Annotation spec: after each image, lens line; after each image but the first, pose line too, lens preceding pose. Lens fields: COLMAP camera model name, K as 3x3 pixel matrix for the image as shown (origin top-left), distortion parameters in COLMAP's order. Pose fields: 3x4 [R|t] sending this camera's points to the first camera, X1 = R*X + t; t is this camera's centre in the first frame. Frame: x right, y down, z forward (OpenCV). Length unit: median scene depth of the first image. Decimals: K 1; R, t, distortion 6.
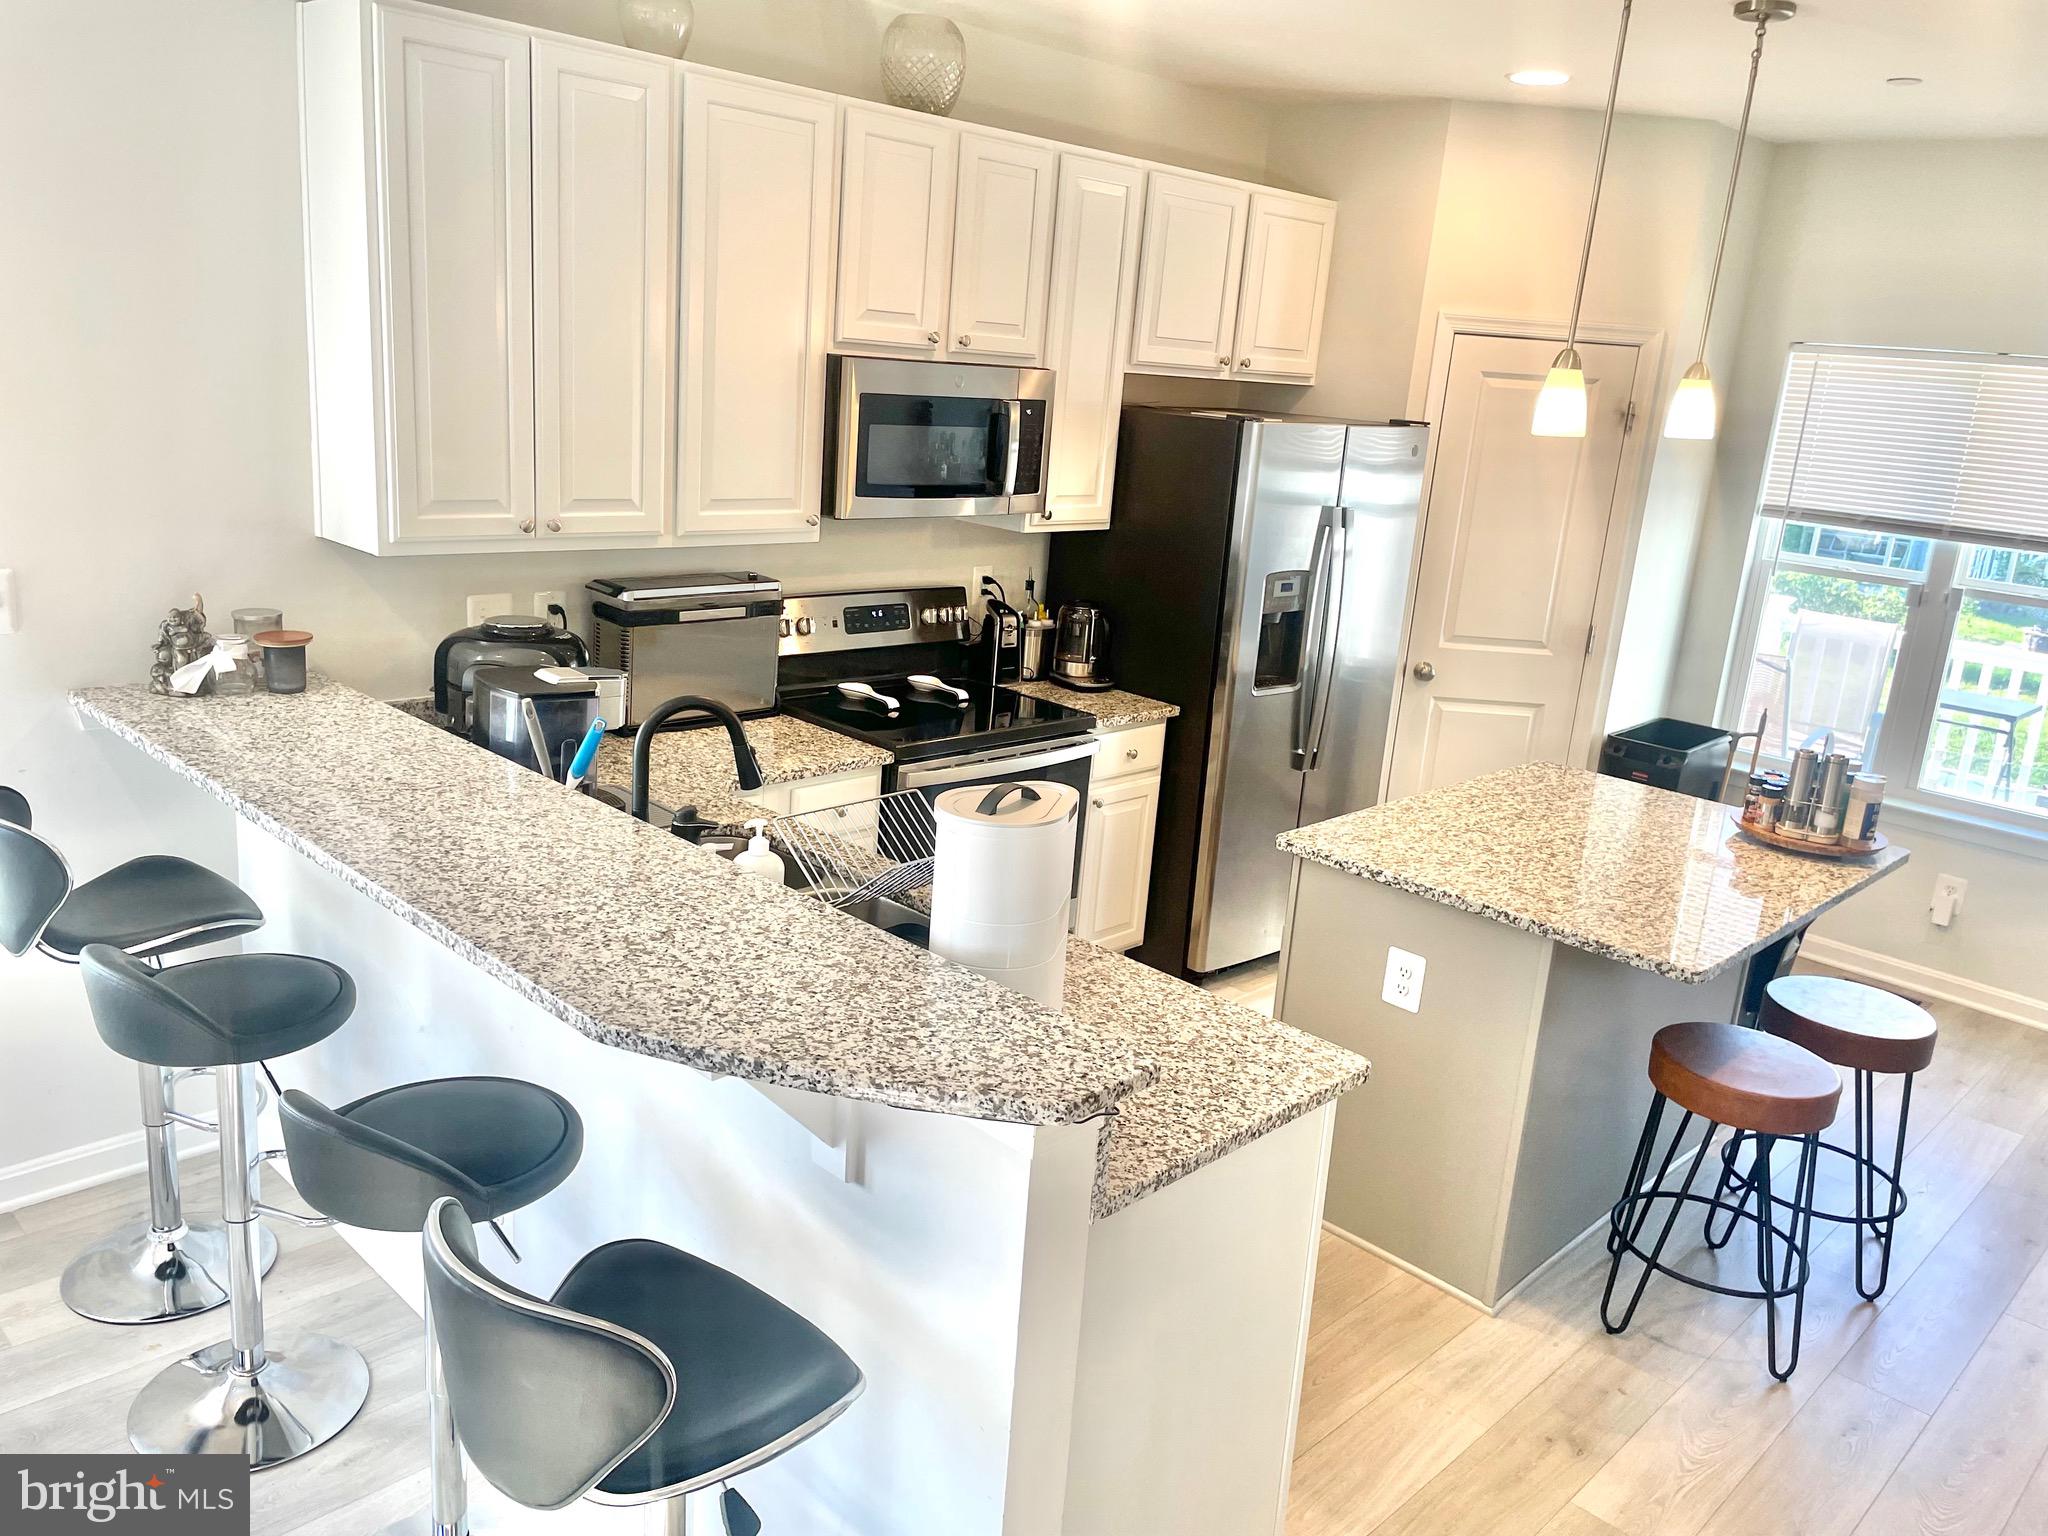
lens RADIAL K [[1605.5, 0, 1024.0], [0, 1605.5, 768.0], [0, 0, 1]] dist [0.031881, 0.001178]
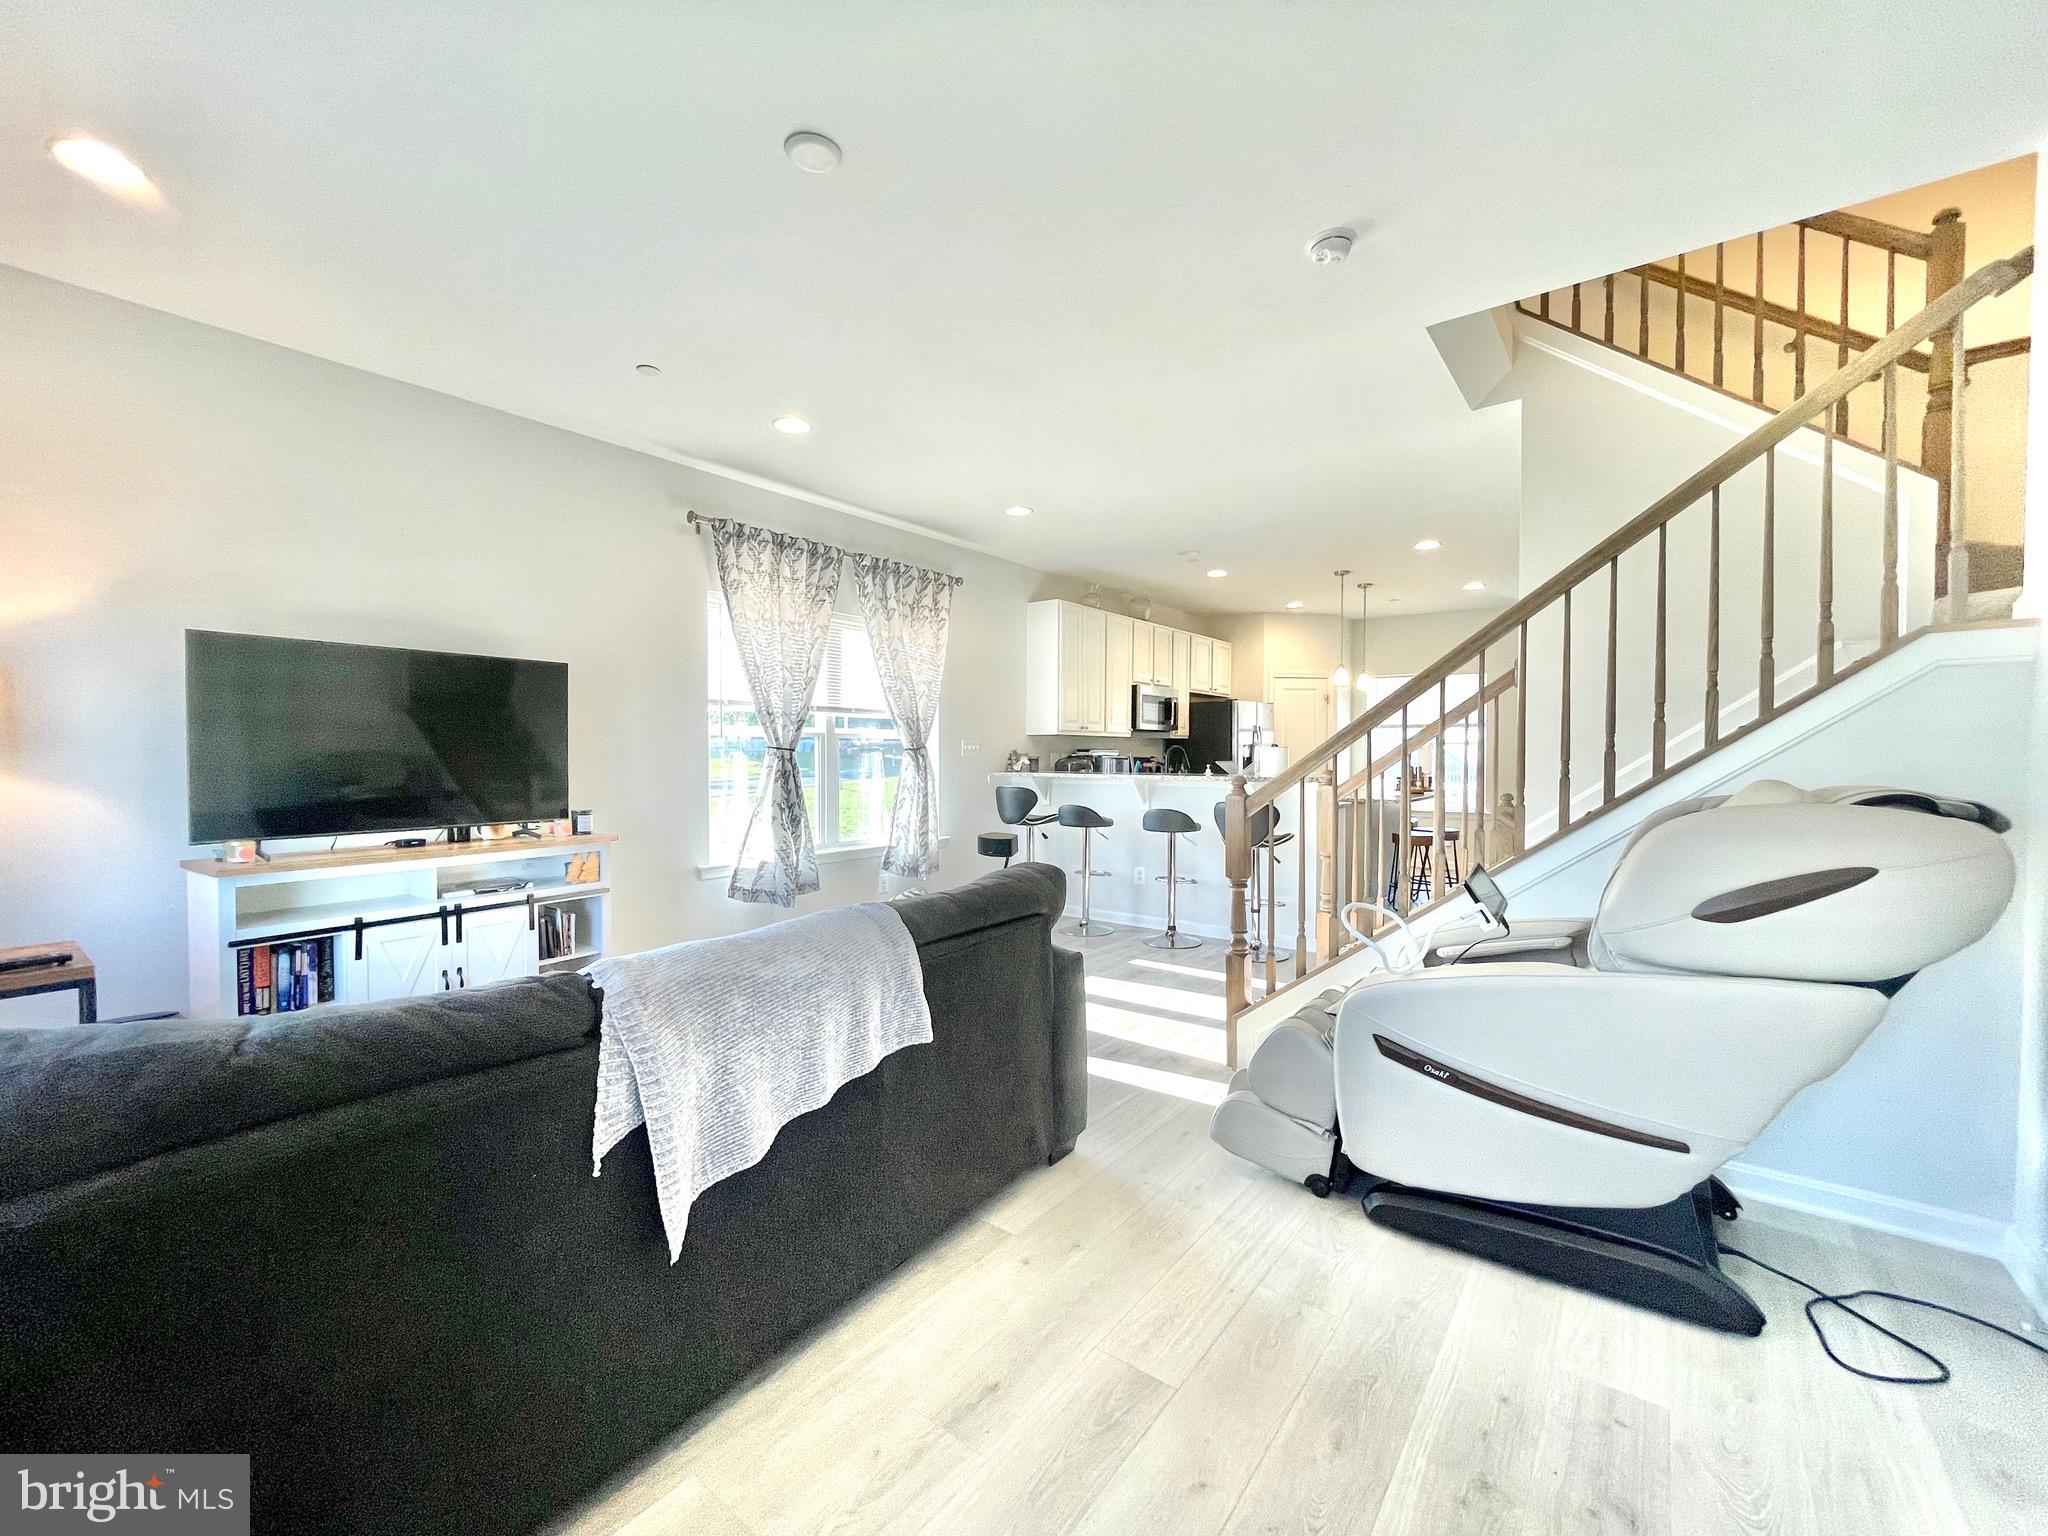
lens RADIAL K [[828.3, 0, 1029.2], [0, 828.3, 771.7], [0, 0, 1]] dist [-0.000997, -0.000013]
pose [[0.991208, -0.074460, 0.109370, -0.689150], [0.096785, 0.971666, -0.215634, 0.374887], [-0.090215, 0.224324, 0.970330, -0.893725]]
